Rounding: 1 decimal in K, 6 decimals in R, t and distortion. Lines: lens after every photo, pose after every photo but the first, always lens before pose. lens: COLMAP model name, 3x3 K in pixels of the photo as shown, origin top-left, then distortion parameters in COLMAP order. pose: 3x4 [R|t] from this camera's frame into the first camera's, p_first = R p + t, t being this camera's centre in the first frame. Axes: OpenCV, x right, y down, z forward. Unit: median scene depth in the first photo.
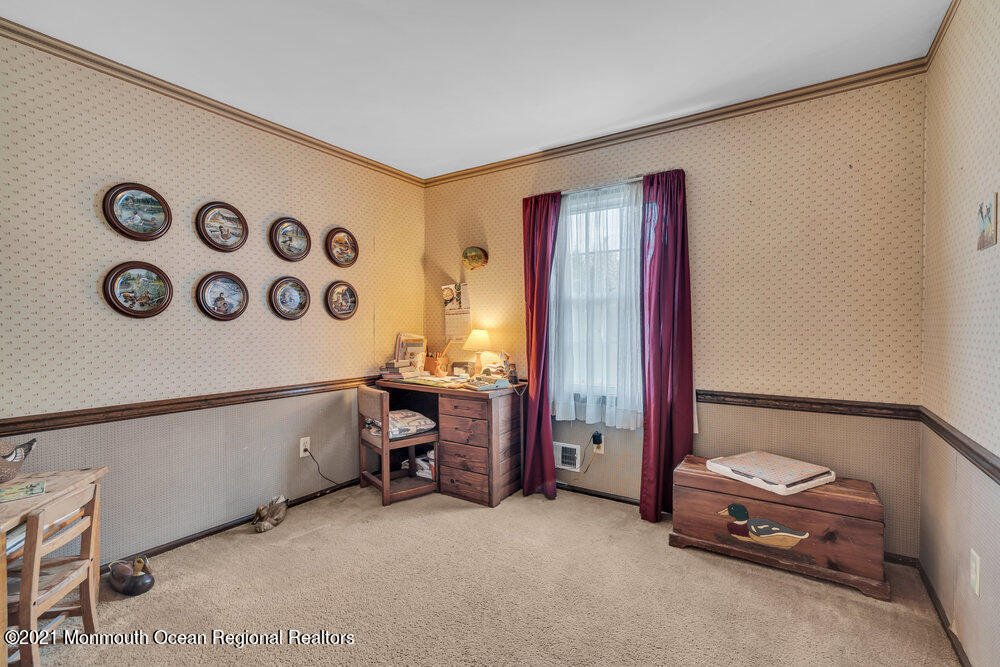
lens RADIAL K [[452.2, 0, 501.0], [0, 452.2, 332.6], [0, 0, 1]] dist [-0.004945, 0.002350]
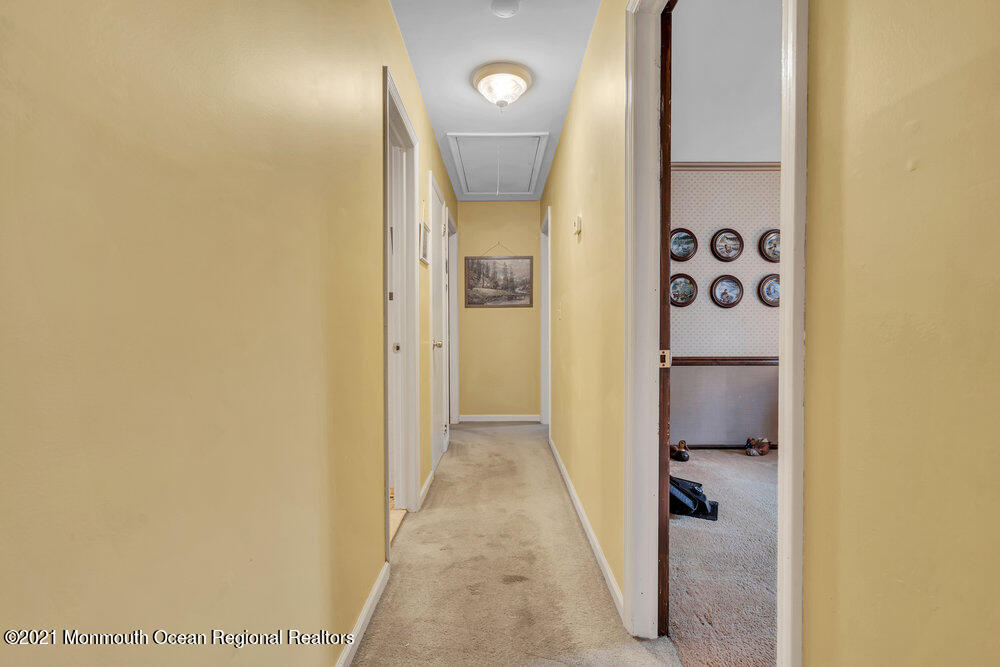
lens RADIAL K [[452.2, 0, 500.4], [0, 452.2, 334.0], [0, 0, 1]] dist [-0.004945, 0.002350]
pose [[0.558820, 0.006868, -0.829261, 0.202143], [-0.011795, 0.999930, 0.000334, 0.067294], [0.829205, 0.009594, 0.558862, -0.446903]]
